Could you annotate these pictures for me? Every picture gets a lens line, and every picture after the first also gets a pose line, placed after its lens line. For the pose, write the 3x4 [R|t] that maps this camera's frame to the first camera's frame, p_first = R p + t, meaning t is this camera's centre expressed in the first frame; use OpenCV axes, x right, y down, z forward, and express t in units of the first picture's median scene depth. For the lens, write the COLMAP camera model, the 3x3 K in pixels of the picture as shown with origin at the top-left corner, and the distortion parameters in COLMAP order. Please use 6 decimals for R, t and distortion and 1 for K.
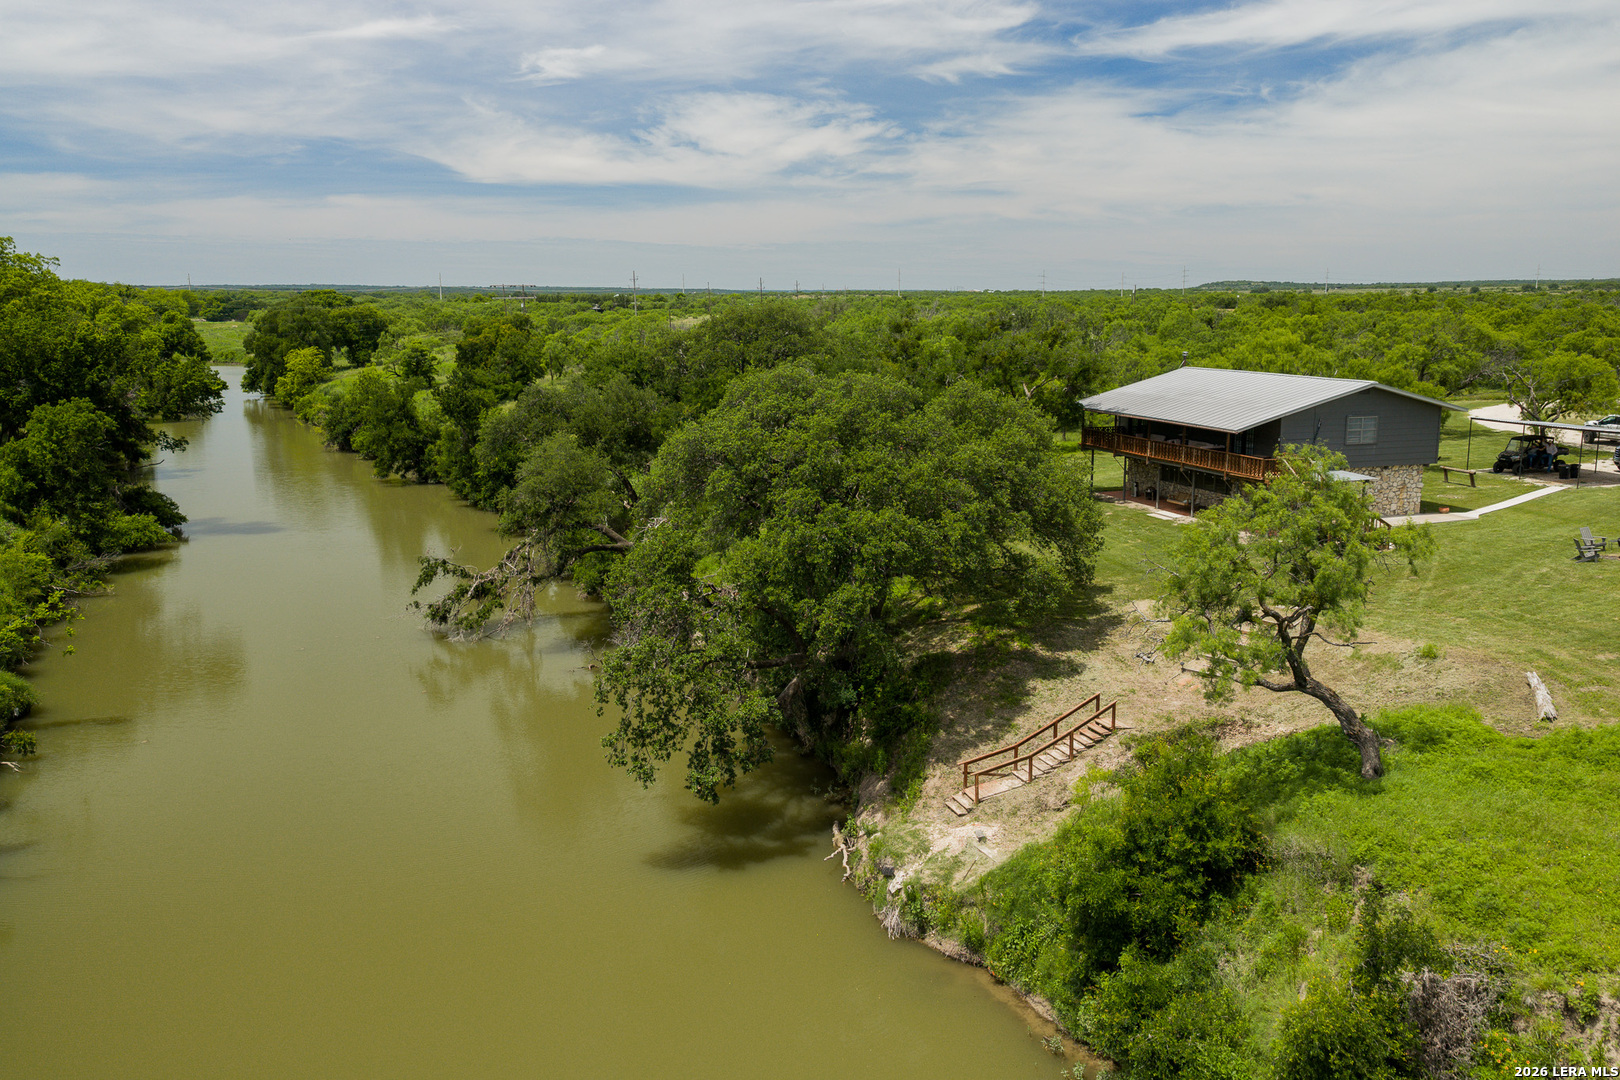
lens RADIAL K [[1383.9, 0, 831.2], [0, 1383.9, 541.3], [0, 0, 1]] dist [0.031425, -0.033298]
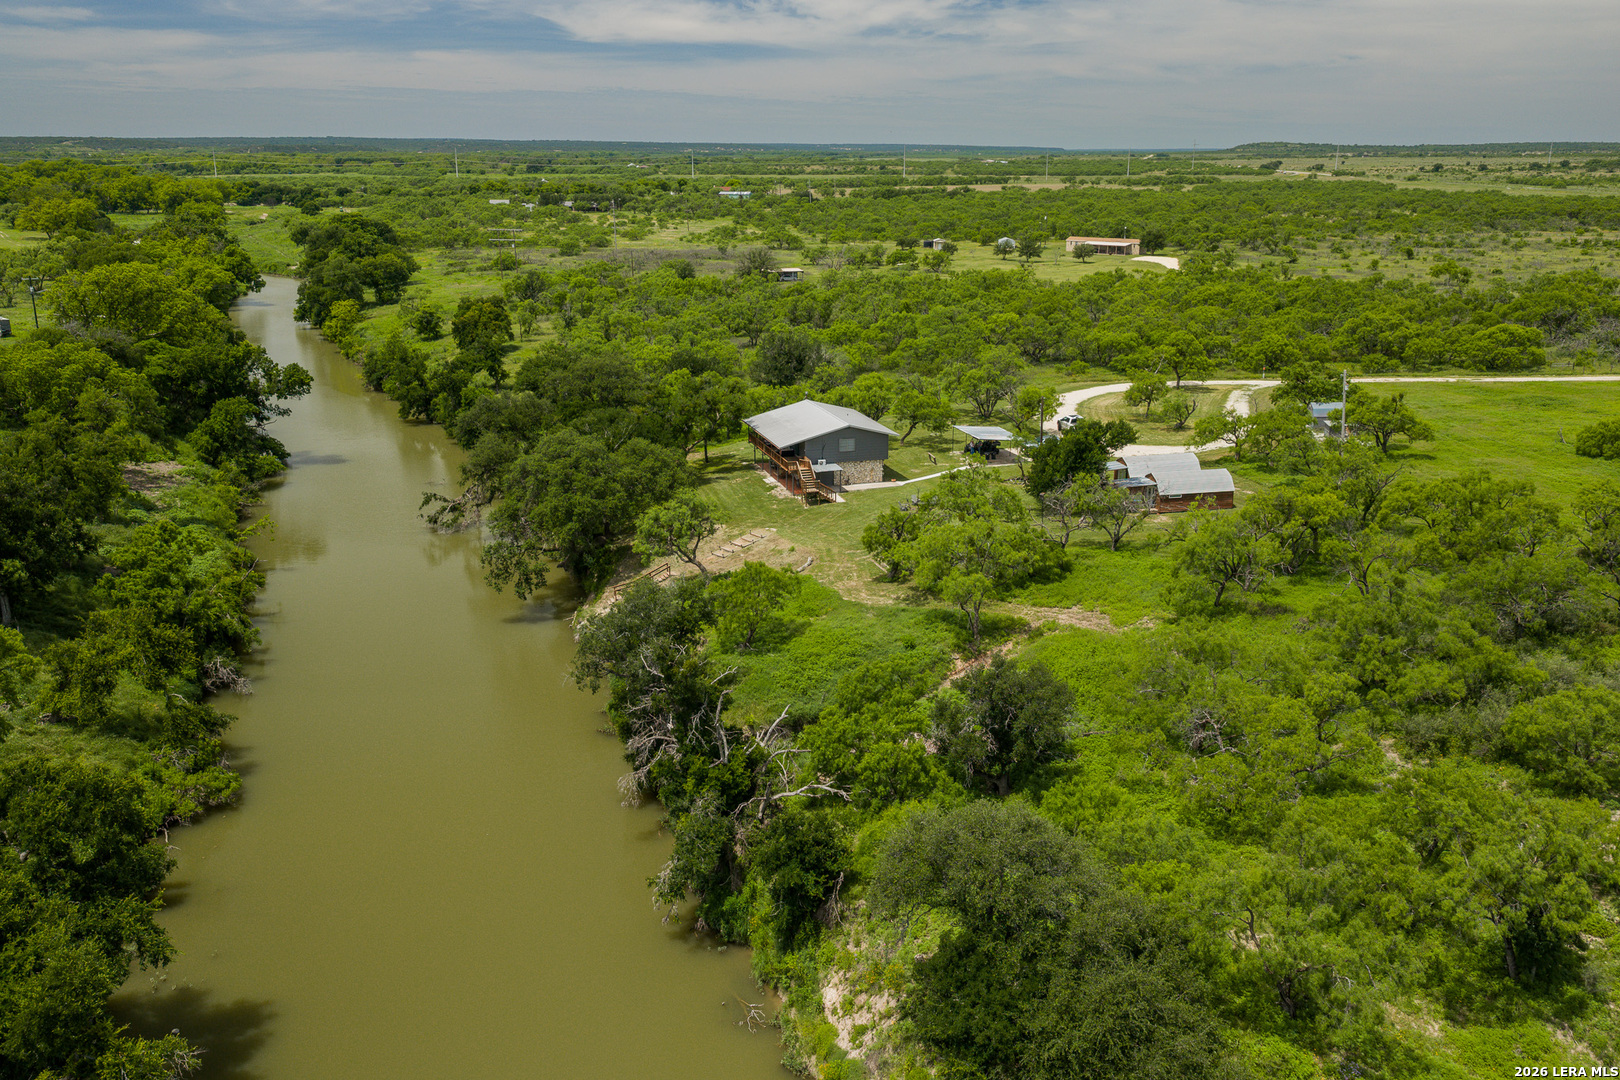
lens RADIAL K [[1383.9, 0, 831.2], [0, 1383.9, 541.3], [0, 0, 1]] dist [0.031425, -0.033298]
pose [[0.999812, 0.011614, -0.015522, 0.281302], [-0.010060, 0.995265, 0.096679, -0.100316], [0.016572, -0.096504, 0.995195, -0.859645]]
